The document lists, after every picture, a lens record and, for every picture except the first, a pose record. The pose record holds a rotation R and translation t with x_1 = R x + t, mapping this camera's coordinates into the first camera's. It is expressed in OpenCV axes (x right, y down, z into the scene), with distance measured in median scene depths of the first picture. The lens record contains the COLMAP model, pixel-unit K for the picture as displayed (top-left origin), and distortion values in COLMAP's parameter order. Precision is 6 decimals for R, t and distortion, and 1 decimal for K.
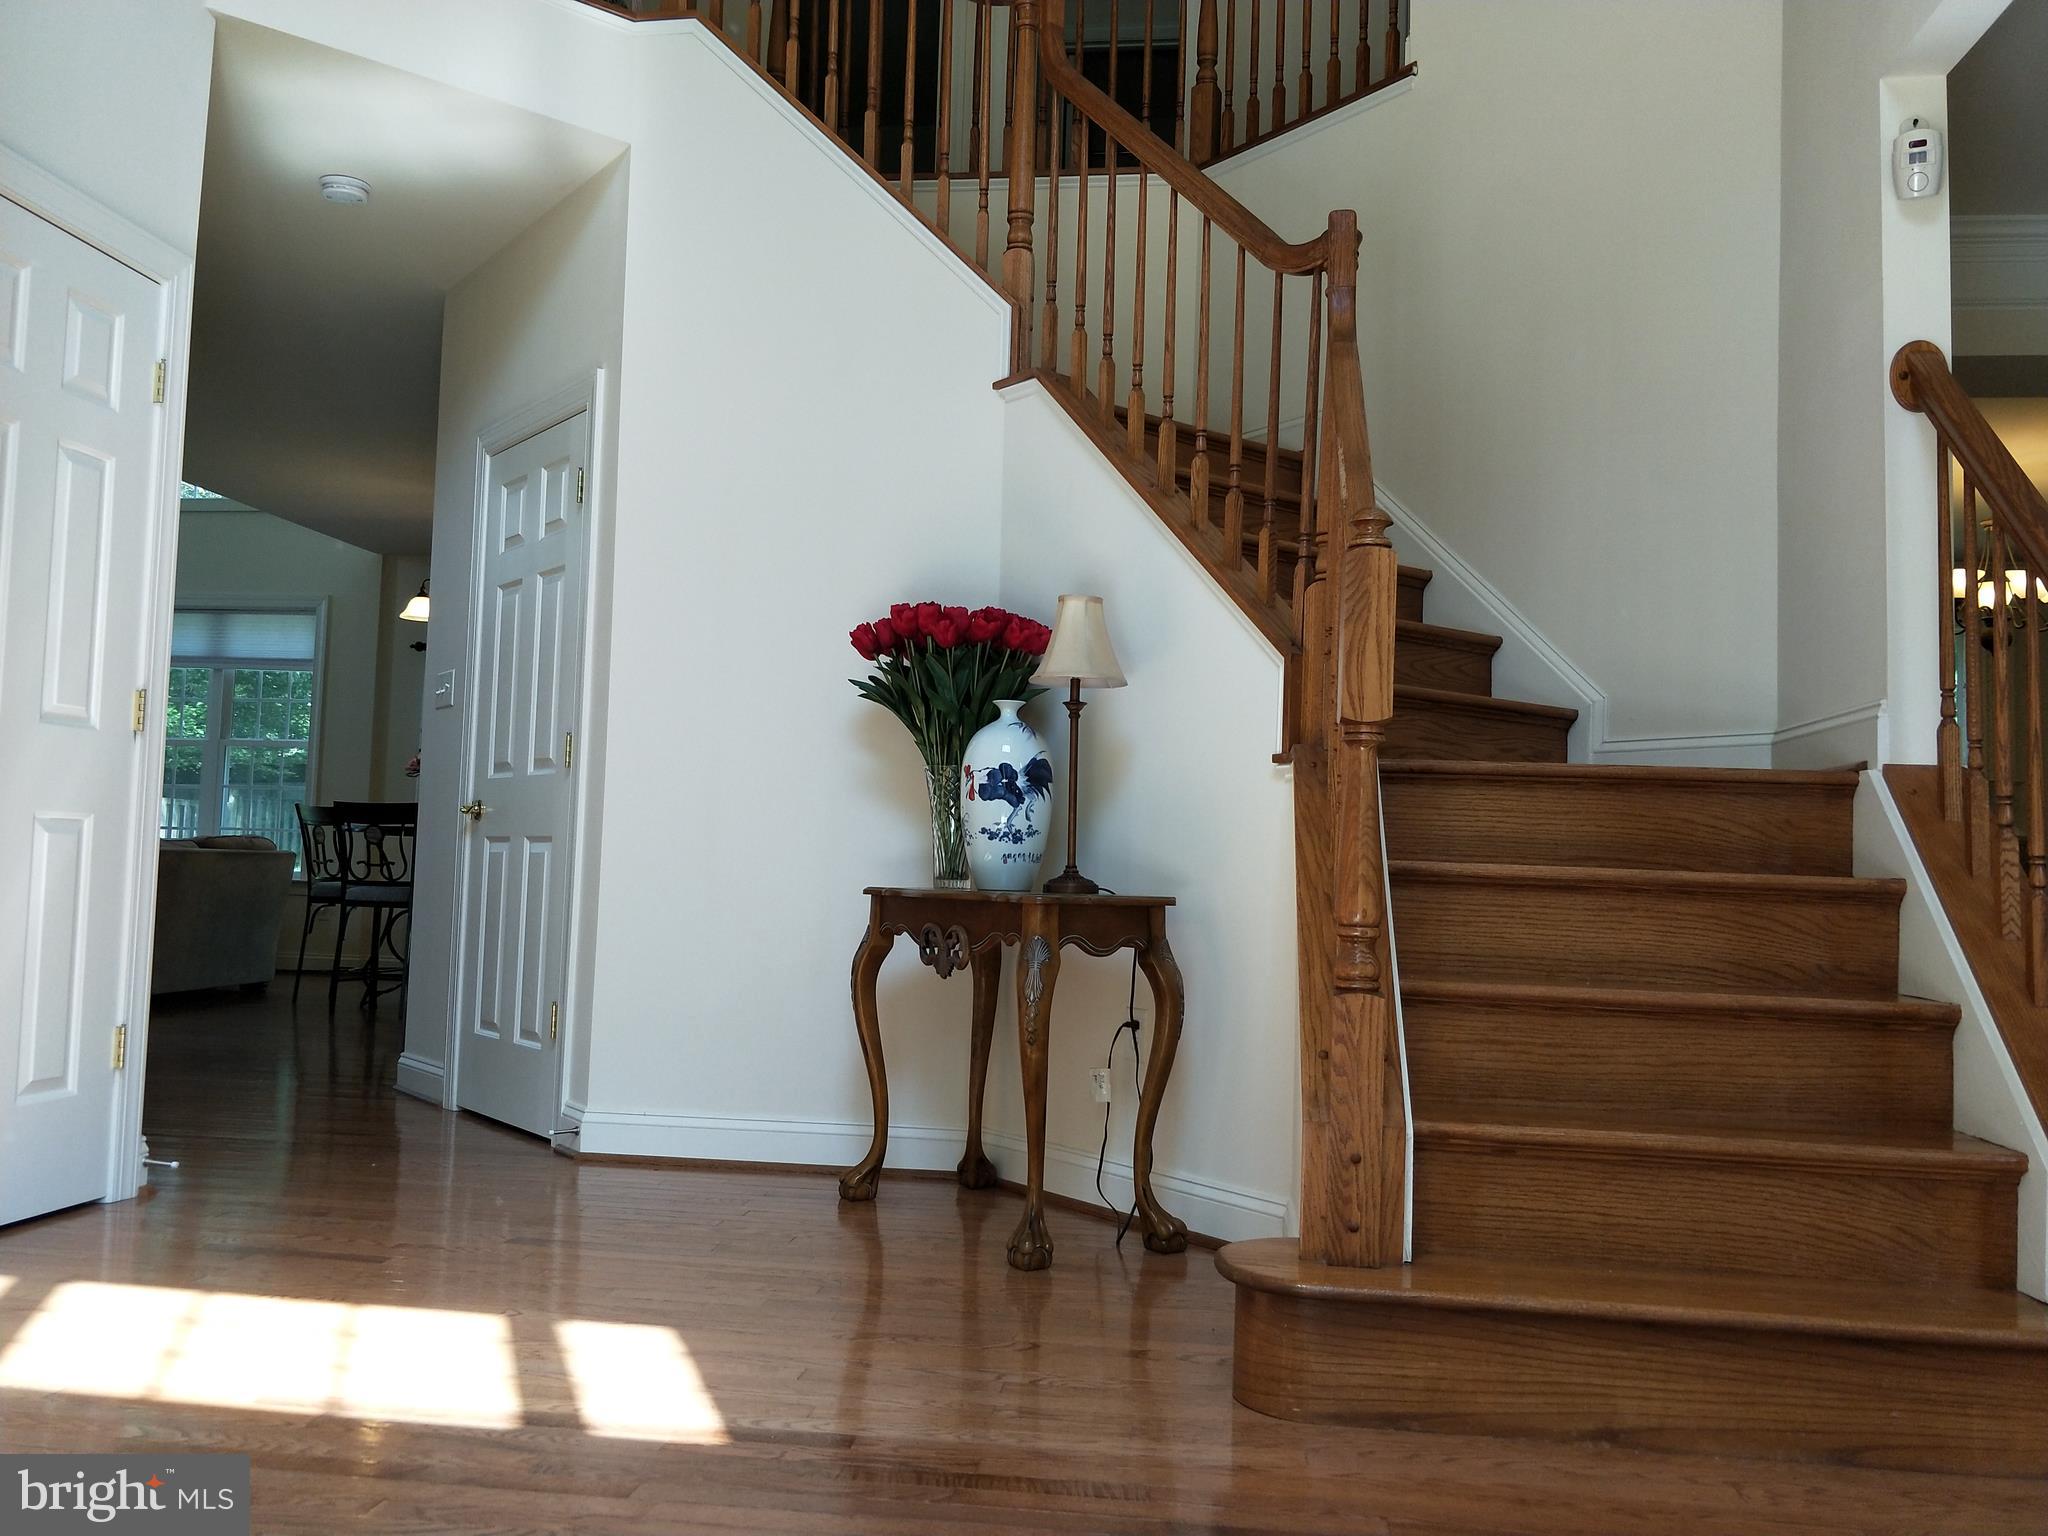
lens RADIAL K [[1679.8, 0, 1020.9], [0, 1679.8, 765.3], [0, 0, 1]] dist [0.062967, -0.111491]
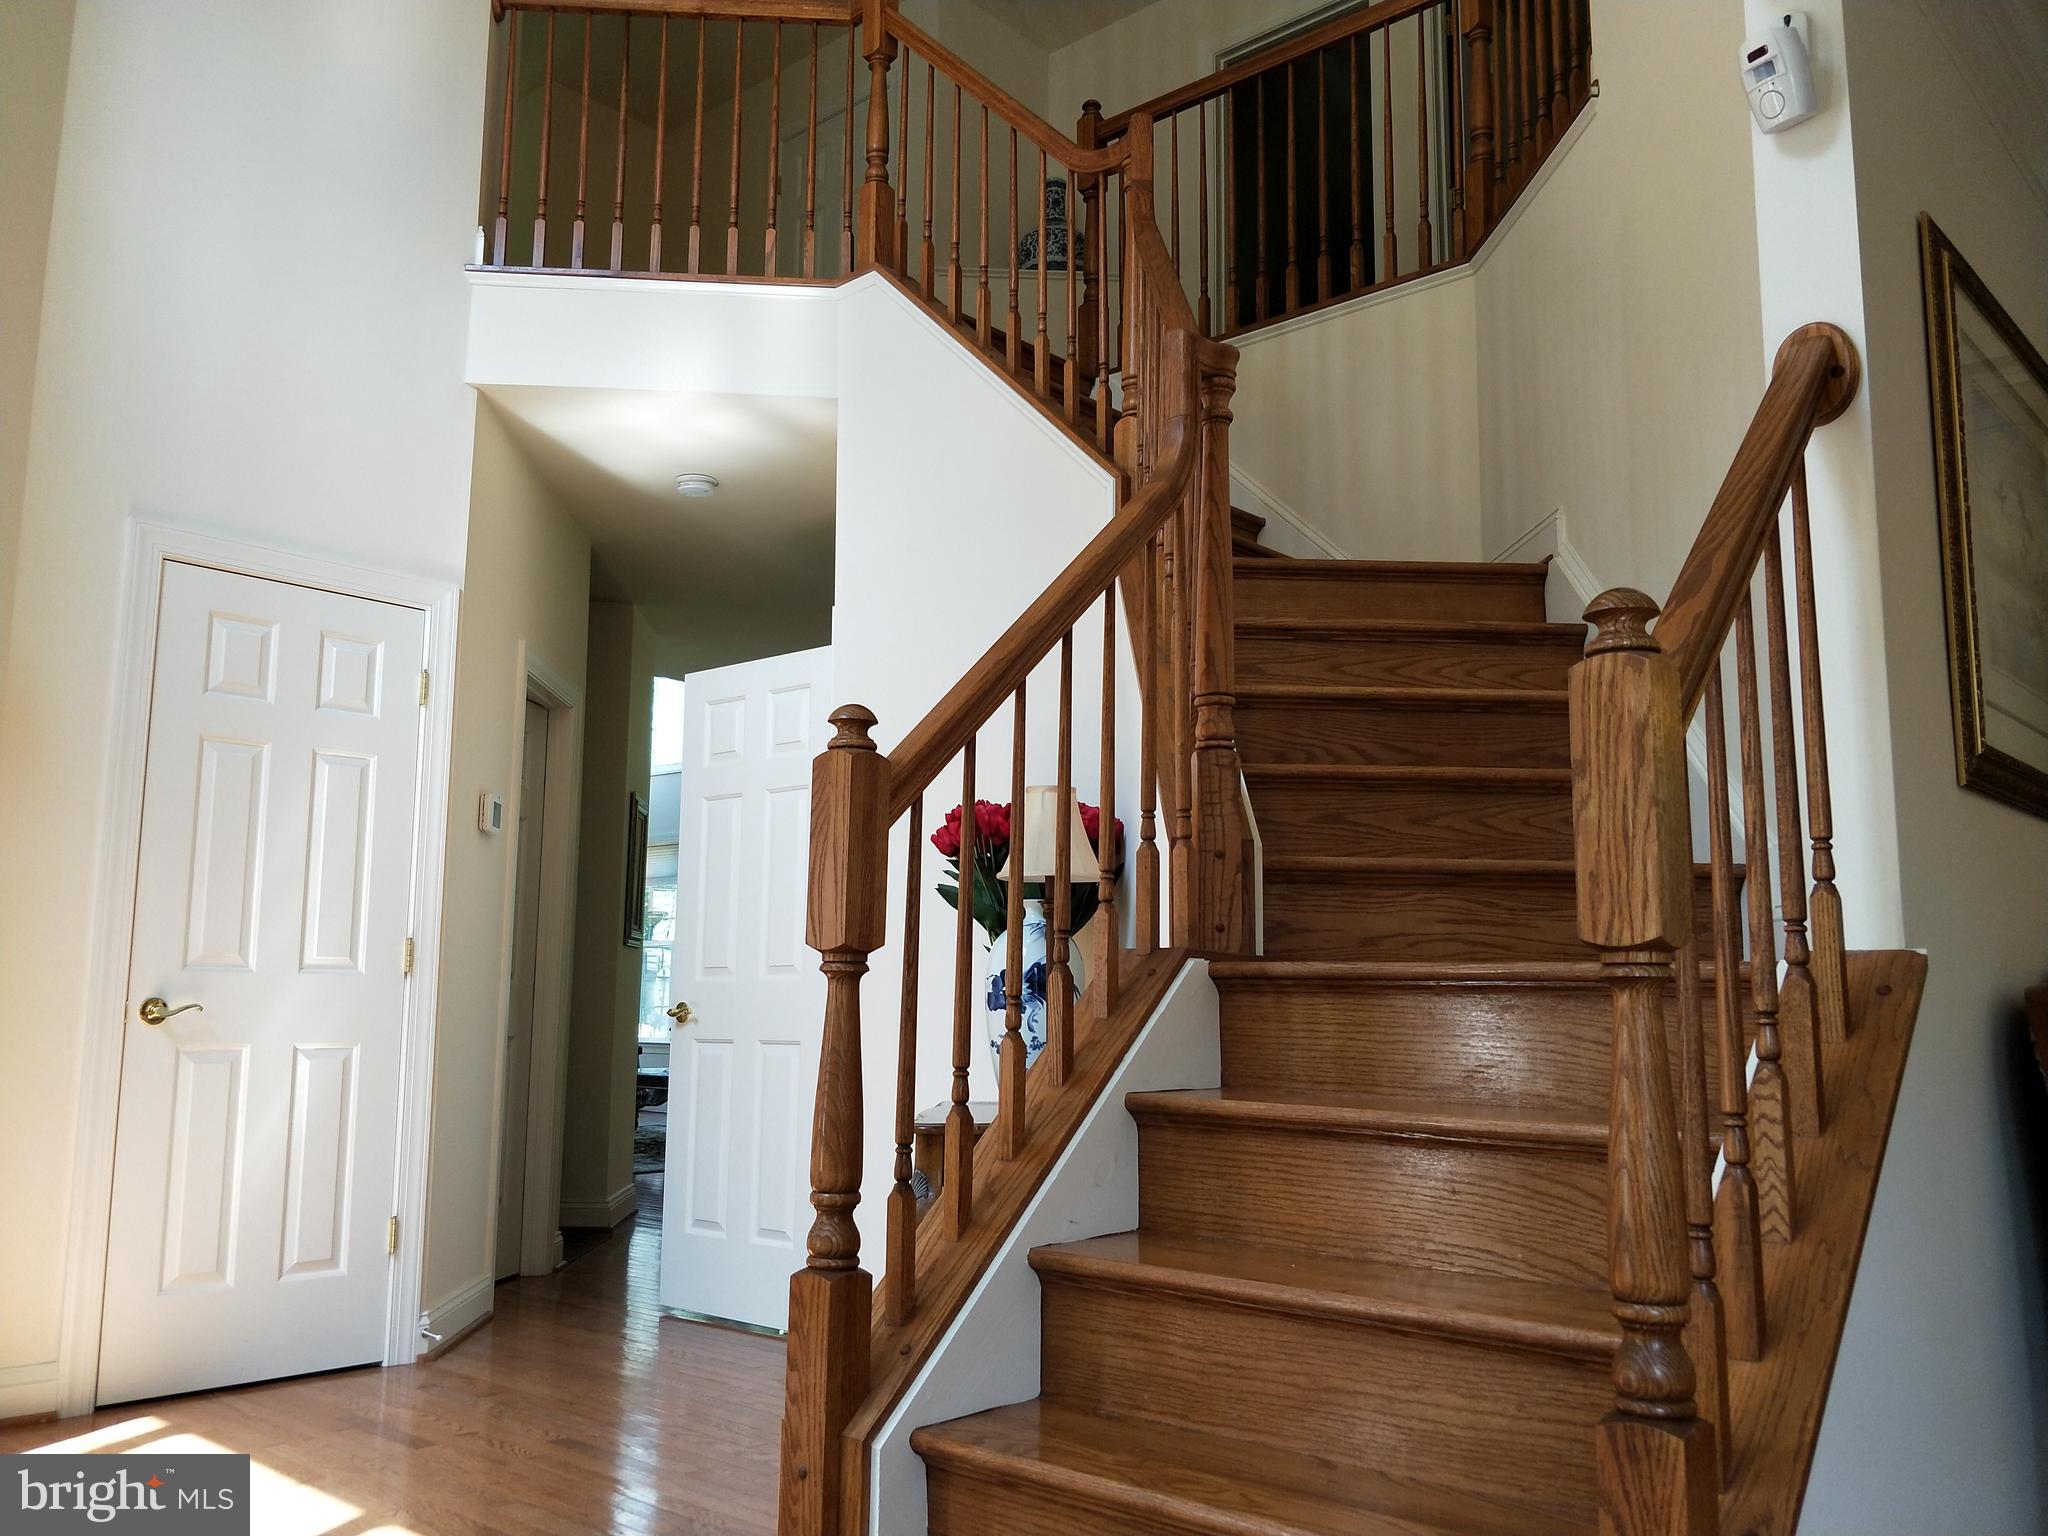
lens RADIAL K [[1679.8, 0, 1018.4], [0, 1679.8, 758.4], [0, 0, 1]] dist [0.062967, -0.111491]
pose [[0.821341, -0.105395, -0.560617, 0.706724], [0.053438, 0.992678, -0.108332, -0.022379], [0.567929, 0.059019, 0.820959, 0.300766]]
